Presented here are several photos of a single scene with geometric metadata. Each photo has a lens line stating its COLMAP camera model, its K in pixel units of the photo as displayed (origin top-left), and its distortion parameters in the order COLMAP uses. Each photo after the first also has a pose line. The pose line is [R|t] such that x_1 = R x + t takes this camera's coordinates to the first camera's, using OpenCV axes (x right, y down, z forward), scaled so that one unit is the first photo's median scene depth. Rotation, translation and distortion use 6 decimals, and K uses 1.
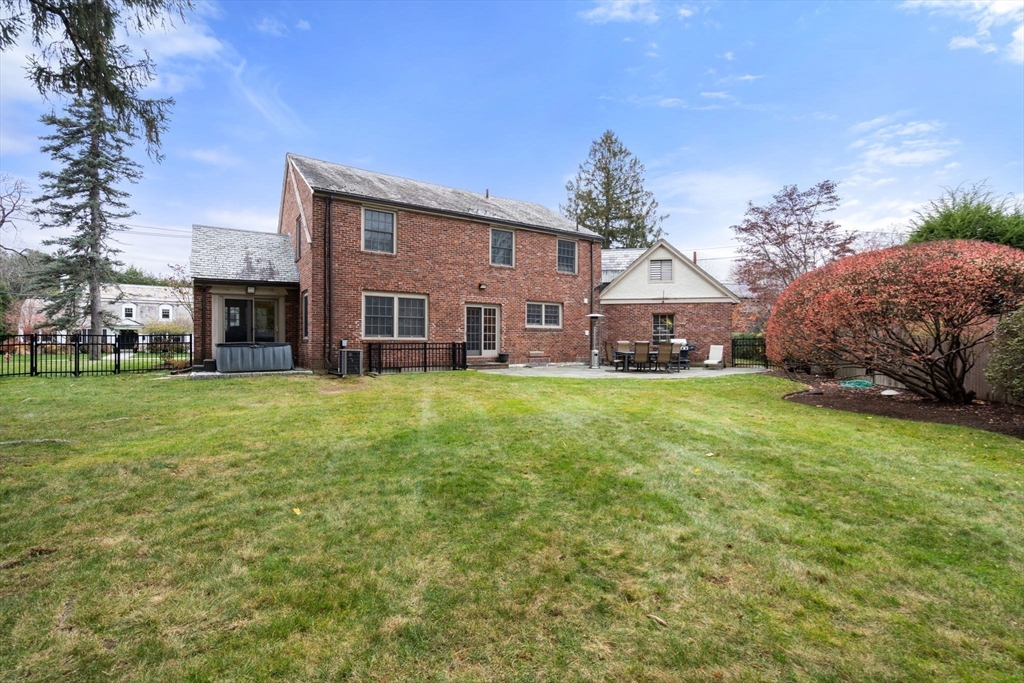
lens RADIAL K [[467.3, 0, 508.9], [0, 467.3, 348.3], [0, 0, 1]] dist [0.000714, 0.000445]
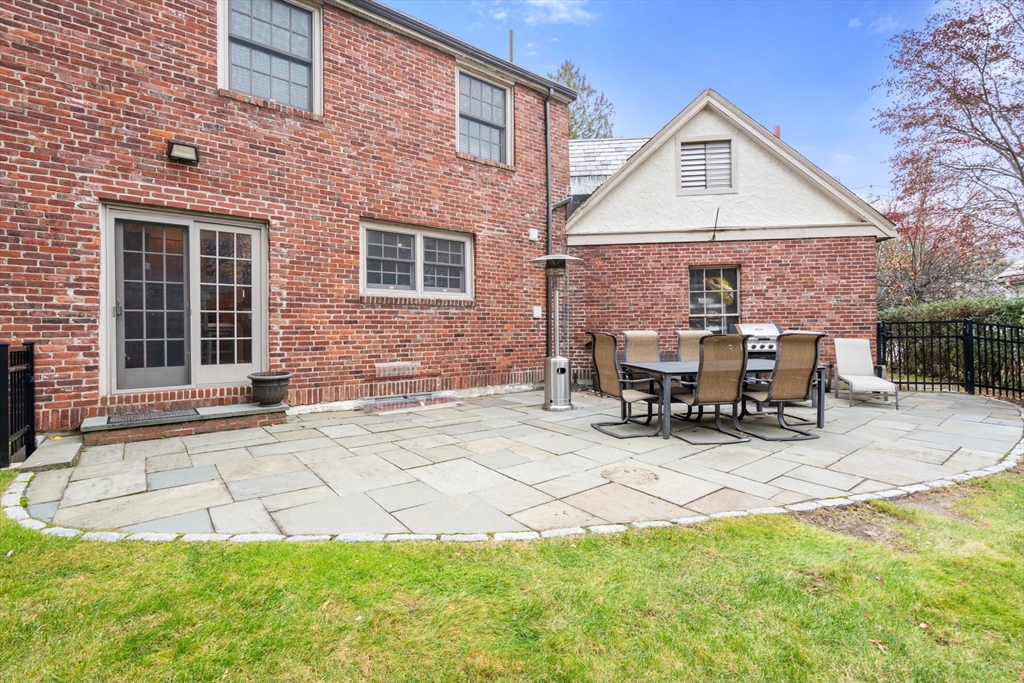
lens RADIAL K [[465.6, 0, 512.8], [0, 465.6, 331.5], [0, 0, 1]] dist [-0.001265, 0.000040]
pose [[0.995384, -0.011925, 0.095229, 0.121480], [0.013266, 0.999821, -0.013461, -0.011945], [-0.095052, 0.014662, 0.995364, 0.681180]]
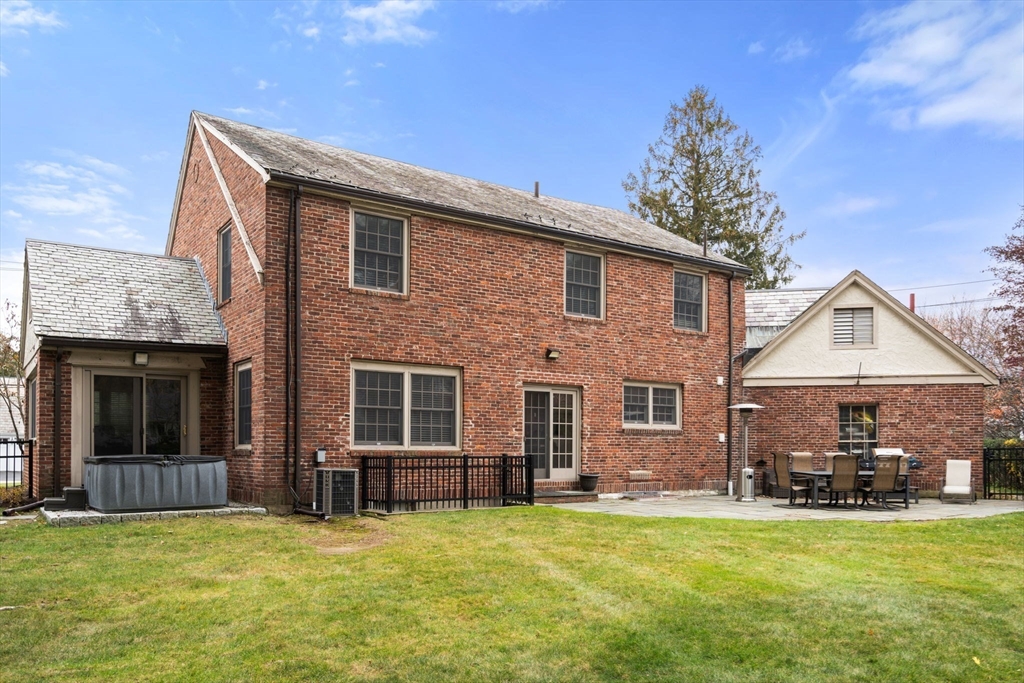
lens RADIAL K [[799.1, 0, 506.4], [0, 799.1, 456.3], [0, 0, 1]] dist [0.016448, 0.002470]
pose [[0.999739, -0.000302, 0.022824, -0.131496], [0.000504, 0.999961, -0.008836, -0.002500], [-0.022821, 0.008845, 0.999700, 0.052017]]
